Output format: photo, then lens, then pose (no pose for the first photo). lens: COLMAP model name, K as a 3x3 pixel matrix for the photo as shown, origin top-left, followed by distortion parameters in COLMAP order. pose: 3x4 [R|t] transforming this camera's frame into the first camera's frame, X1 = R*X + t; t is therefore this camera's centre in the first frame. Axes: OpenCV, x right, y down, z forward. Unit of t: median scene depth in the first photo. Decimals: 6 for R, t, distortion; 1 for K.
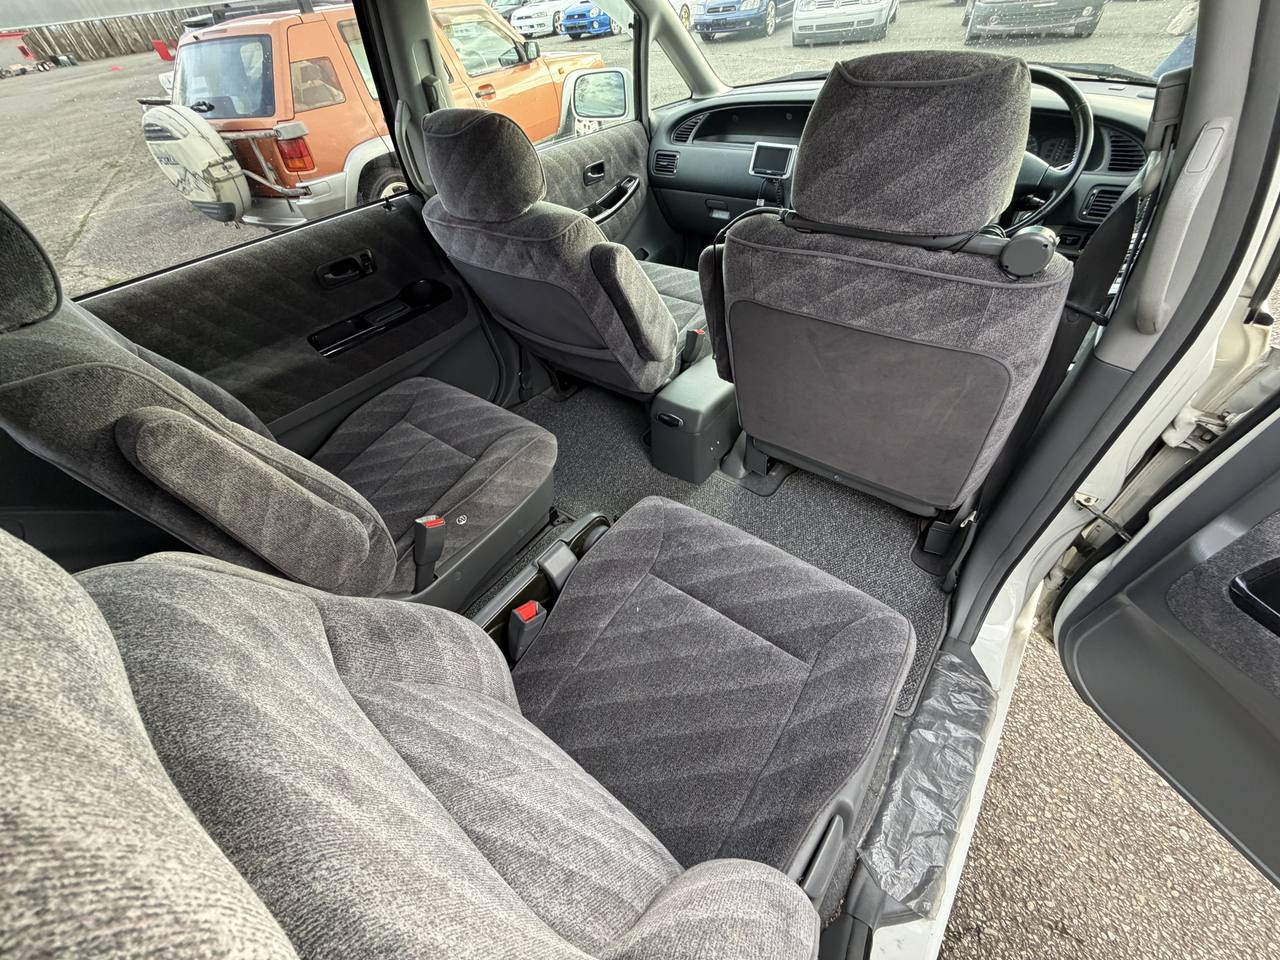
lens RADIAL K [[506.3, 0, 639.8], [0, 506.3, 482.9], [0, 0, 1]] dist [-0.001033, -0.000041]
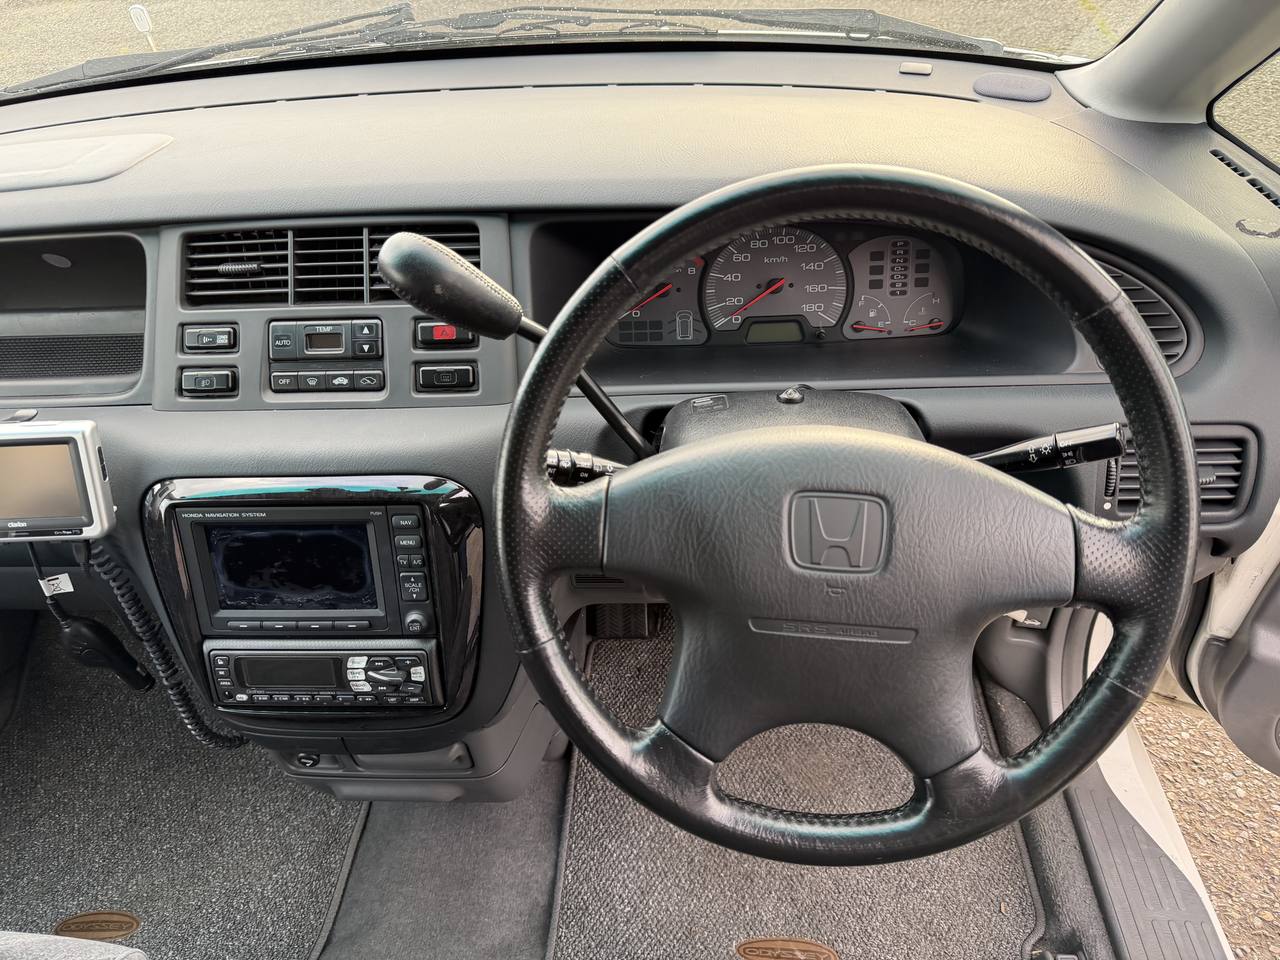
lens RADIAL K [[916.5, 0, 634.0], [0, 916.5, 489.8], [0, 0, 1]] dist [0.014276, -0.033444]
pose [[0.826649, -0.328422, 0.456936, 0.374705], [0.387939, 0.920817, -0.039990, -0.611570], [-0.407621, 0.210321, 0.888600, 0.596060]]
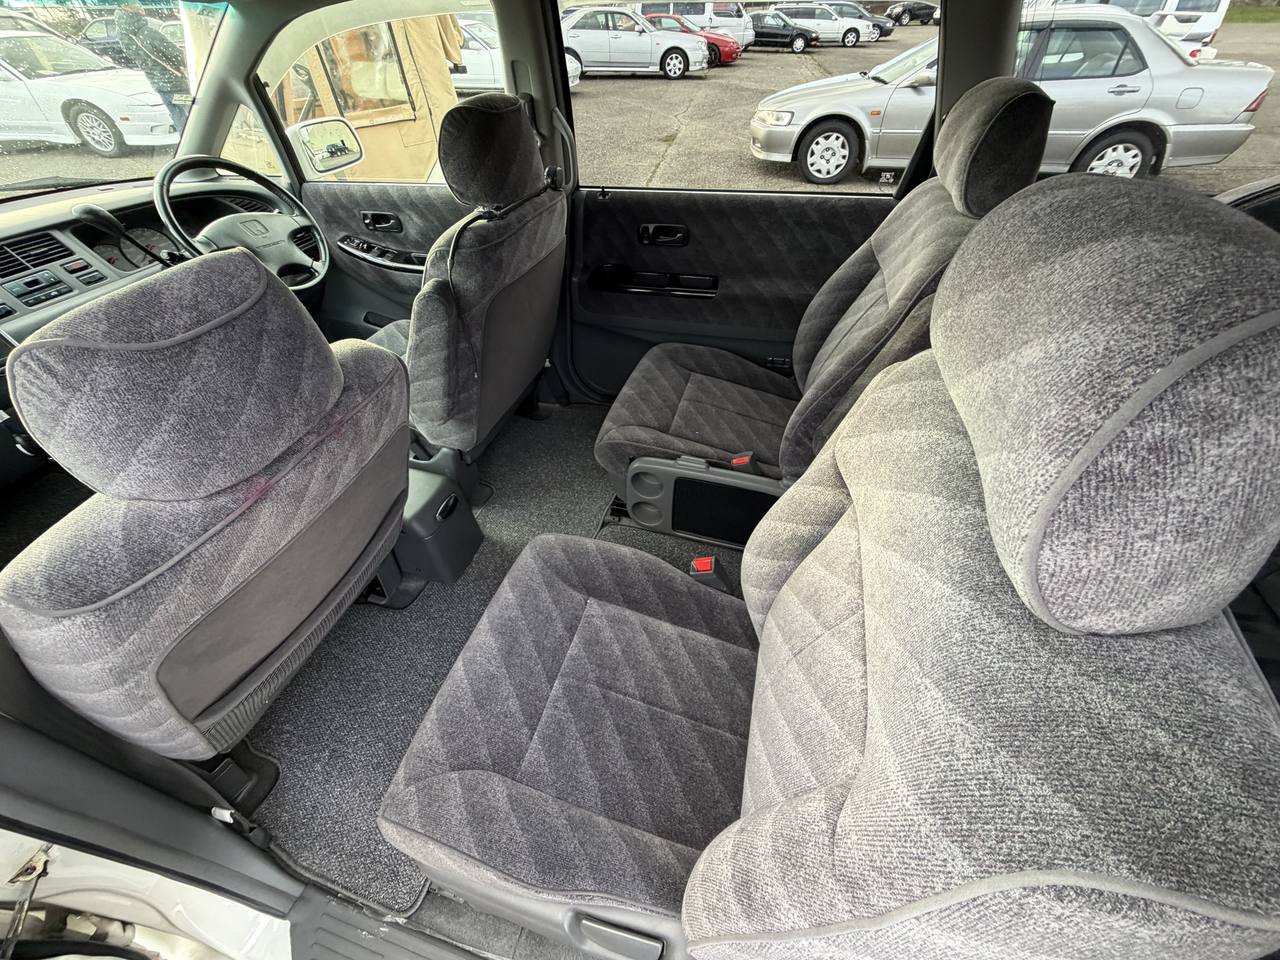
lens RADIAL K [[506.3, 0, 636.4], [0, 506.3, 481.4], [0, 0, 1]] dist [-0.001033, -0.000041]
pose [[-0.366832, -0.555147, 0.746489, -0.736843], [0.694733, 0.370182, 0.616694, -0.477790], [-0.618692, 0.744834, 0.249885, 0.547735]]
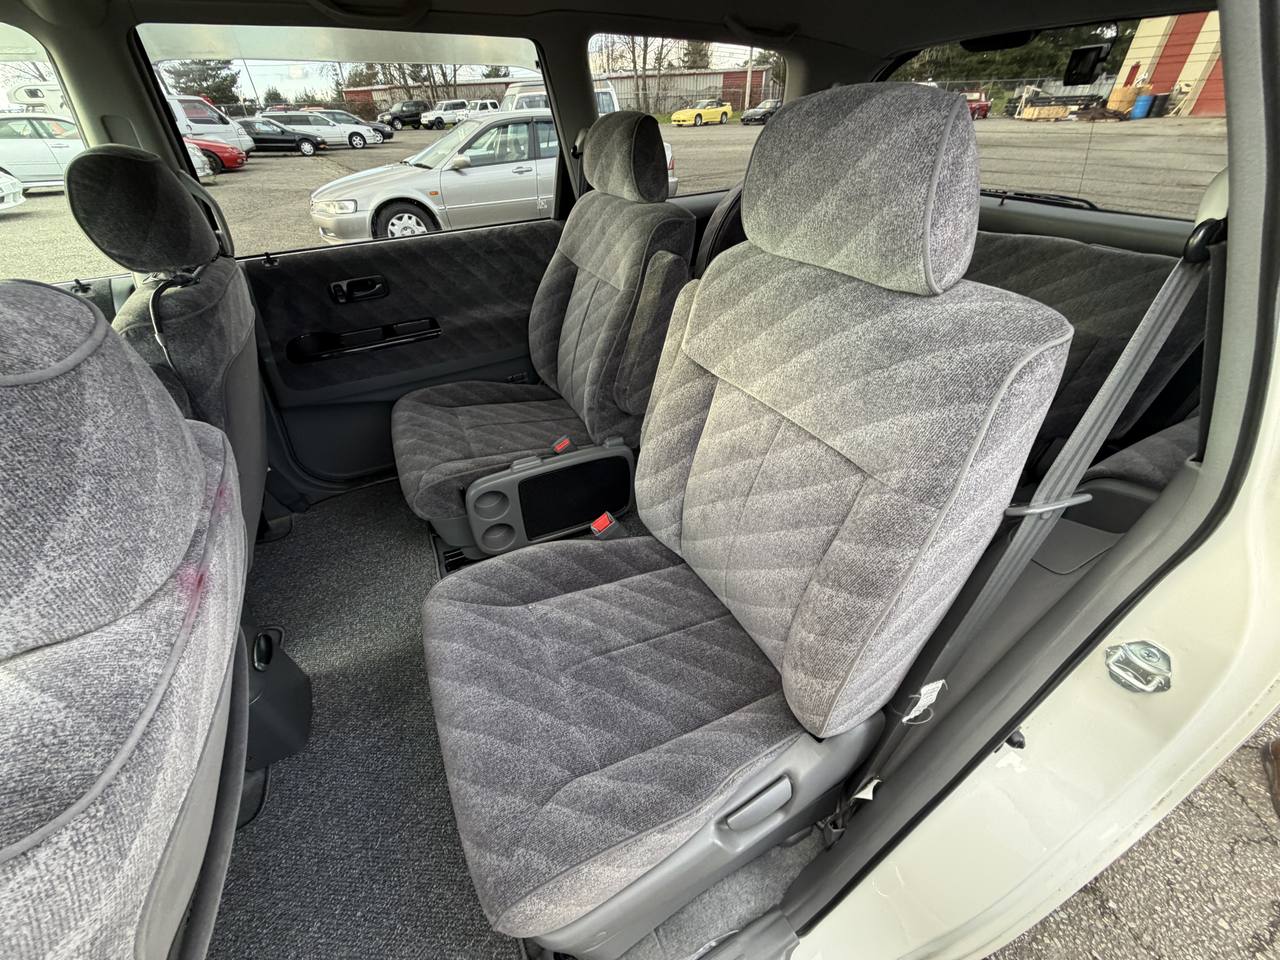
lens RADIAL K [[506.3, 0, 639.7], [0, 506.3, 481.4], [0, 0, 1]] dist [-0.001033, -0.000041]
pose [[-0.898846, -0.161638, 0.407368, -0.660314], [0.374748, 0.198490, 0.905630, -0.616793], [-0.227242, 0.966683, -0.117838, 0.768204]]
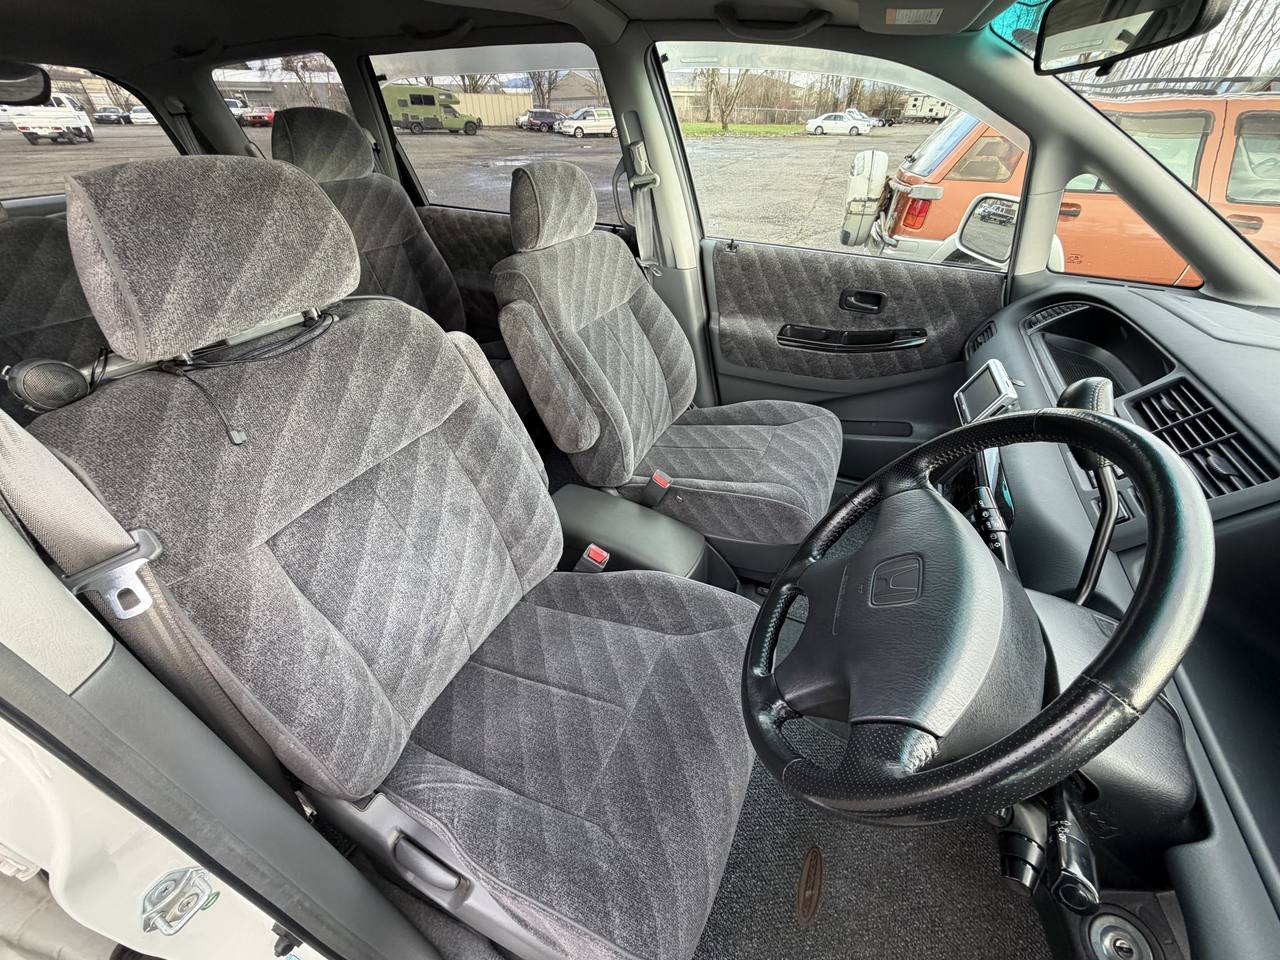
lens RADIAL K [[506.3, 0, 634.2], [0, 506.3, 481.9], [0, 0, 1]] dist [-0.001033, -0.000041]
pose [[0.220668, 0.648773, -0.728285, 0.784115], [-0.704999, 0.622090, 0.340559, -0.609769], [0.674004, 0.438290, 0.594660, 0.558892]]
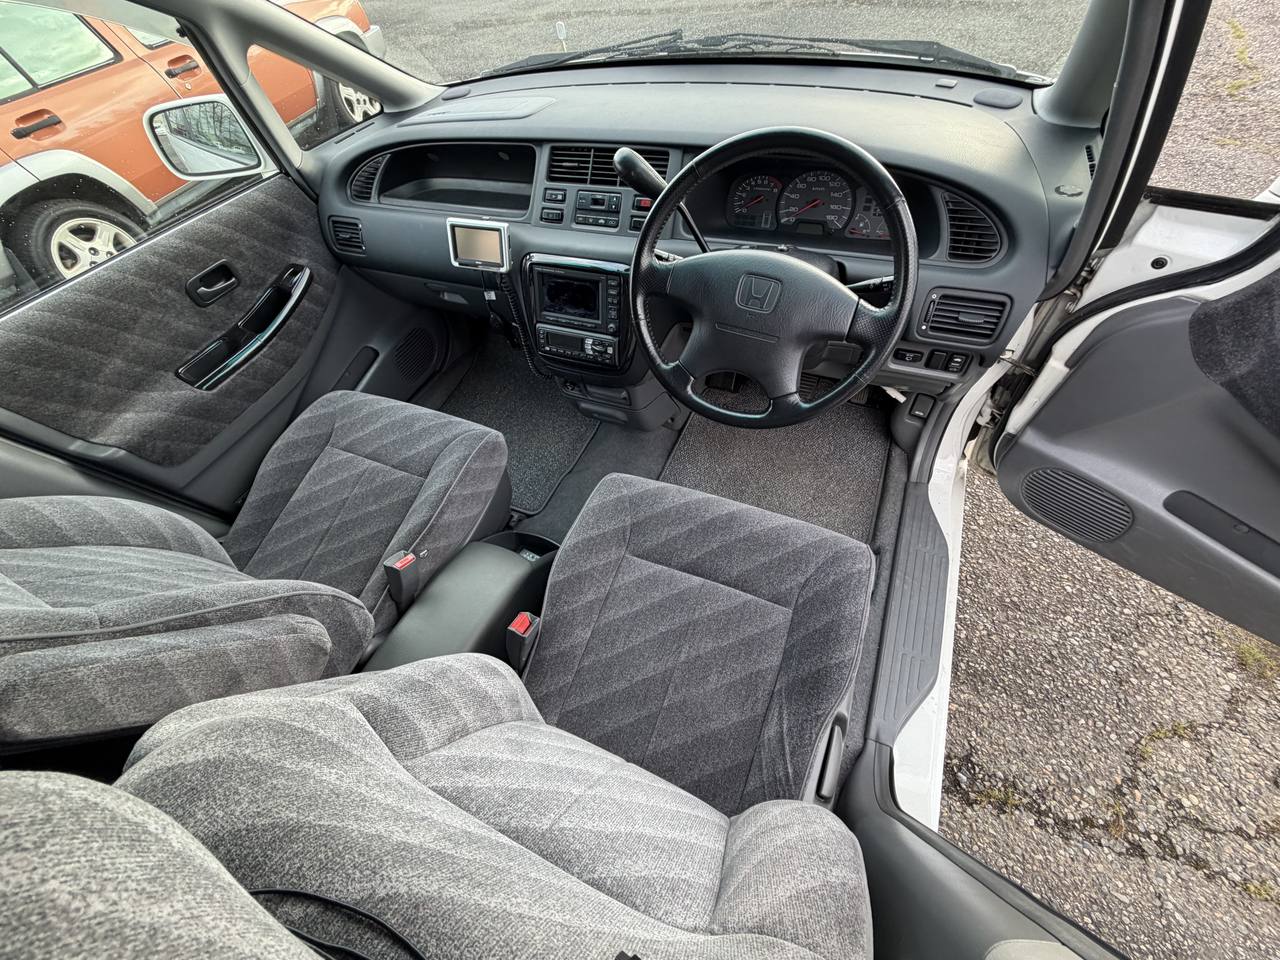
lens RADIAL K [[506.3, 0, 636.5], [0, 506.3, 482.2], [0, 0, 1]] dist [-0.001033, -0.000041]
pose [[0.970966, -0.201084, 0.129579, 0.382476], [0.186077, 0.975283, 0.119157, -0.470160], [-0.150337, -0.091586, 0.984384, 0.382656]]
